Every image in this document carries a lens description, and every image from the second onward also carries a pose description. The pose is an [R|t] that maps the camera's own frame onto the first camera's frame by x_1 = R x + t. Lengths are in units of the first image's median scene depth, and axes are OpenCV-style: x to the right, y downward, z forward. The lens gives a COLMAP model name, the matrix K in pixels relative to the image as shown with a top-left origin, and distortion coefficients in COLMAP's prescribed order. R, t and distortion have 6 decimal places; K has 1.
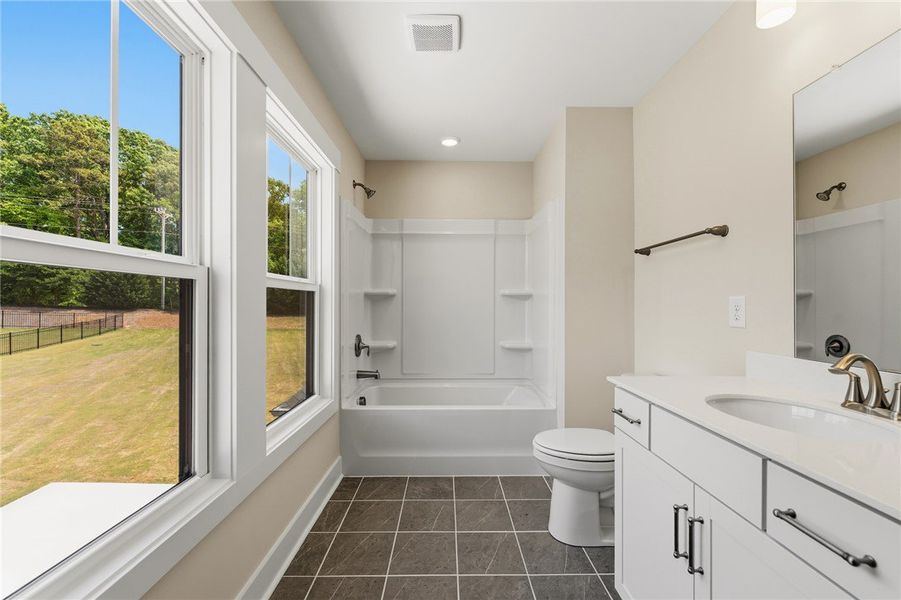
lens RADIAL K [[361.7, 0, 460.3], [0, 361.7, 306.0], [0, 0, 1]] dist [0.002060, -0.000398]
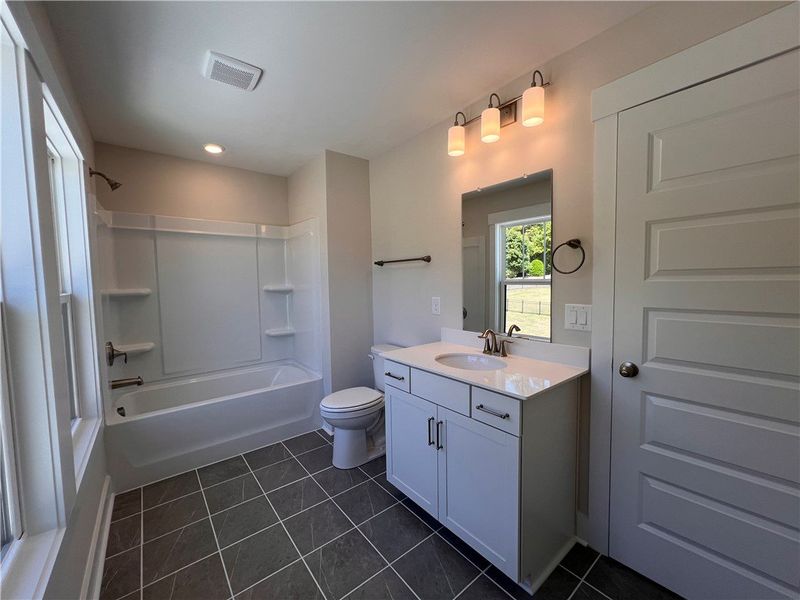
lens RADIAL K [[317.6, 0, 396.8], [0, 317.6, 300.3], [0, 0, 1]] dist [-0.000085, 0.000369]
pose [[0.794872, -0.053762, 0.604391, -0.227412], [0.017915, 0.997712, 0.065188, -0.079705], [-0.606513, -0.040989, 0.794016, -0.085453]]
